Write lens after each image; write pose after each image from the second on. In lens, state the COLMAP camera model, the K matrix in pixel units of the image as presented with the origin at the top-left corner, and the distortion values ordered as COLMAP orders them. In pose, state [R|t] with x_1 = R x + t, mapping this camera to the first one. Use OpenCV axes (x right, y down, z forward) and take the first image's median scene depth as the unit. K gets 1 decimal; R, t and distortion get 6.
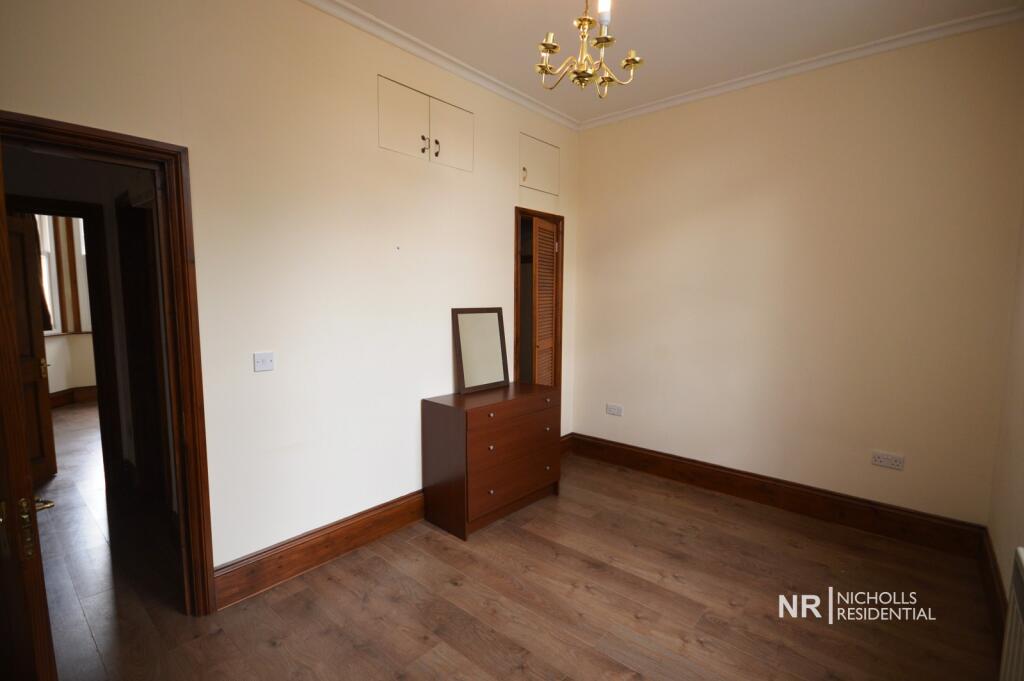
lens RADIAL K [[452.8, 0, 513.8], [0, 452.8, 340.8], [0, 0, 1]] dist [-0.002366, -0.000286]
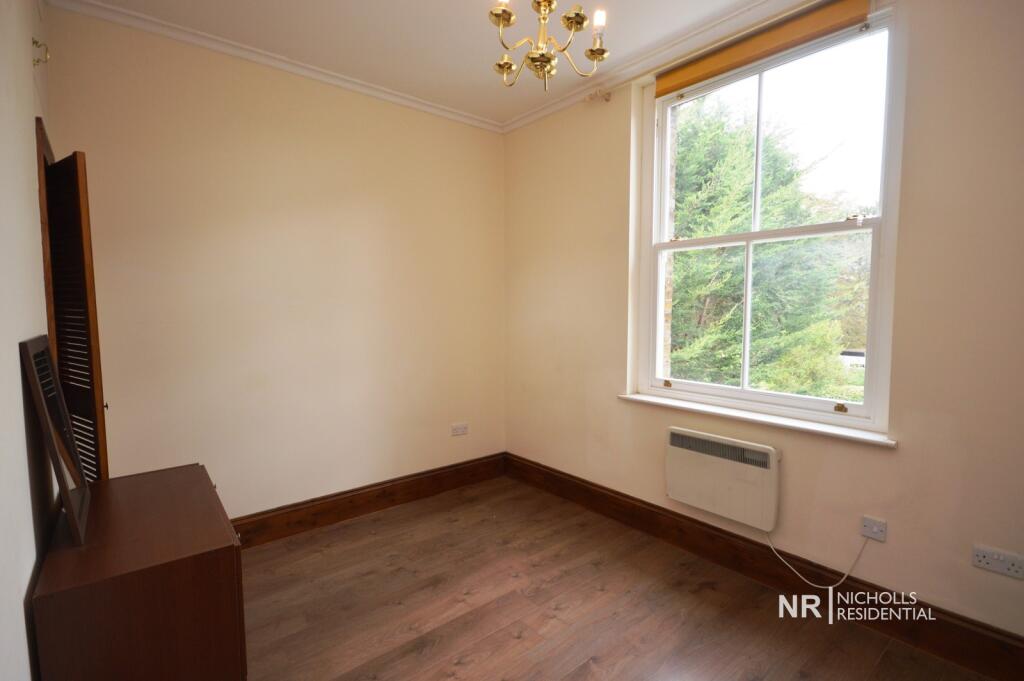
lens RADIAL K [[483.2, 0, 508.7], [0, 483.2, 349.7], [0, 0, 1]] dist [0.001537, -0.000015]
pose [[0.164824, -0.087190, 0.982462, -0.534771], [0.092677, 0.993047, 0.072581, -0.060201], [-0.981959, 0.079089, 0.171758, 0.610115]]
